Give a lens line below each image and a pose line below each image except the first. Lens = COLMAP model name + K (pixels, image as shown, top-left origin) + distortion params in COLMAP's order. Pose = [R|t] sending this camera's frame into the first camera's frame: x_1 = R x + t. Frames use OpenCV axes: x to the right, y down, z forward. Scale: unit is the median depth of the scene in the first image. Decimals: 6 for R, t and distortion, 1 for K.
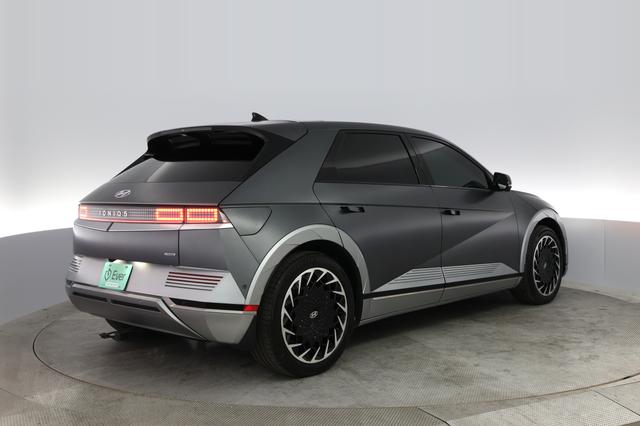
lens RADIAL K [[544.3, 0, 322.2], [0, 544.3, 207.8], [0, 0, 1]] dist [-0.079432, -0.021304]
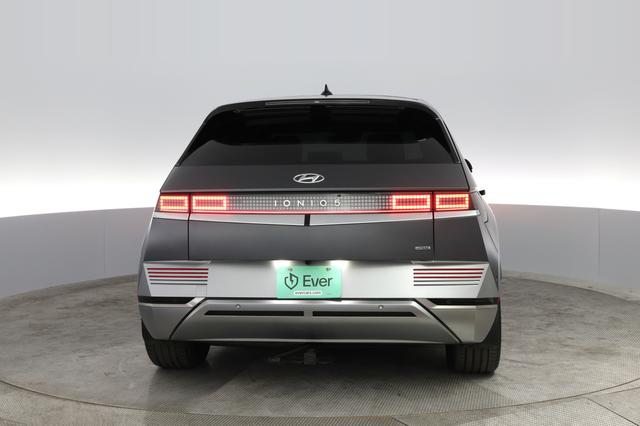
lens RADIAL K [[544.3, 0, 322.8], [0, 544.3, 216.3], [0, 0, 1]] dist [-0.079432, -0.021304]
pose [[0.958307, -0.038689, 0.283110, -0.467232], [0.025098, 0.998359, 0.051478, -0.008783], [-0.284637, -0.042227, 0.957705, 0.156321]]
